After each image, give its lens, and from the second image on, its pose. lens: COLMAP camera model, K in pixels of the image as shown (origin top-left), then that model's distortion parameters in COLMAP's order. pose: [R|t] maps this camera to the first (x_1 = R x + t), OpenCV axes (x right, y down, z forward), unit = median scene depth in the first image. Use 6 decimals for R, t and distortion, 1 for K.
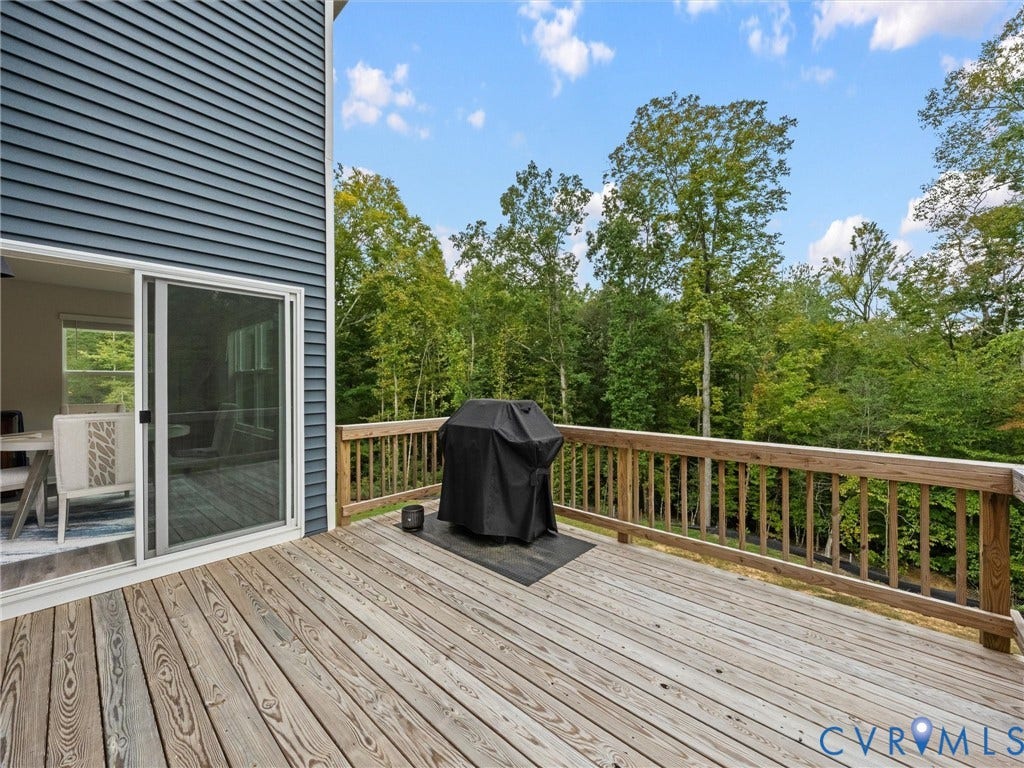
lens RADIAL K [[397.8, 0, 519.7], [0, 397.8, 381.8], [0, 0, 1]] dist [0.000041, -0.000009]
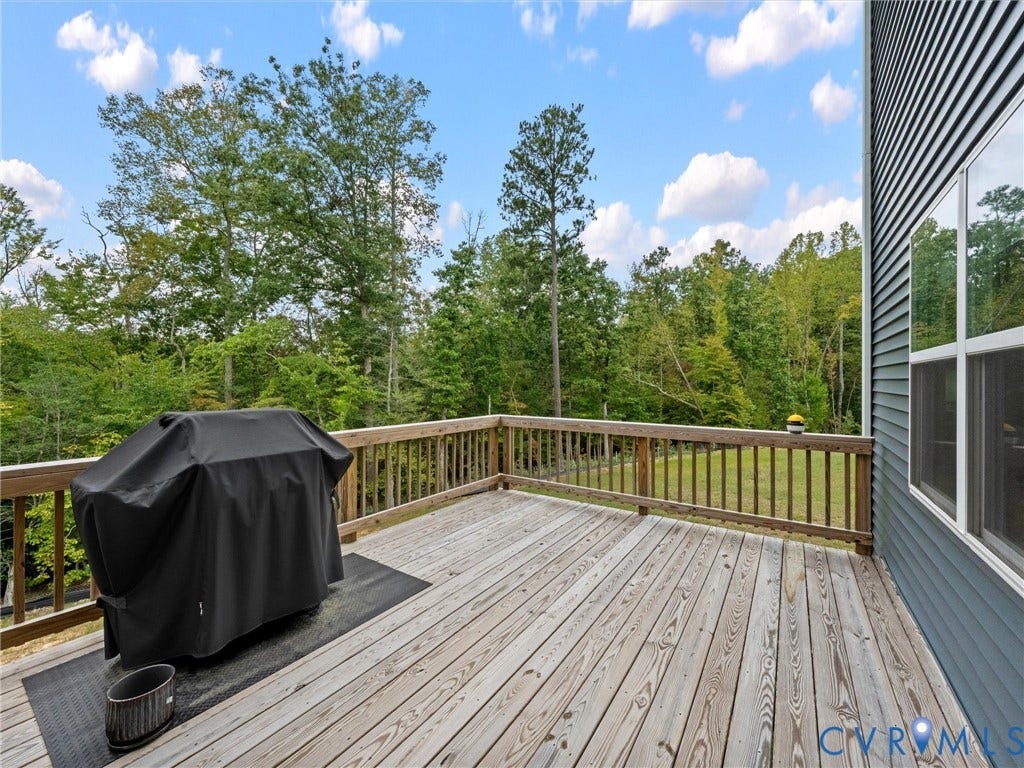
lens RADIAL K [[397.8, 0, 519.7], [0, 397.8, 381.8], [0, 0, 1]] dist [0.000041, -0.000009]
pose [[-0.127210, 0.003962, 0.991868, -1.003060], [-0.004042, 0.999982, -0.004513, 0.004668], [-0.991868, -0.004583, -0.127192, 0.904904]]
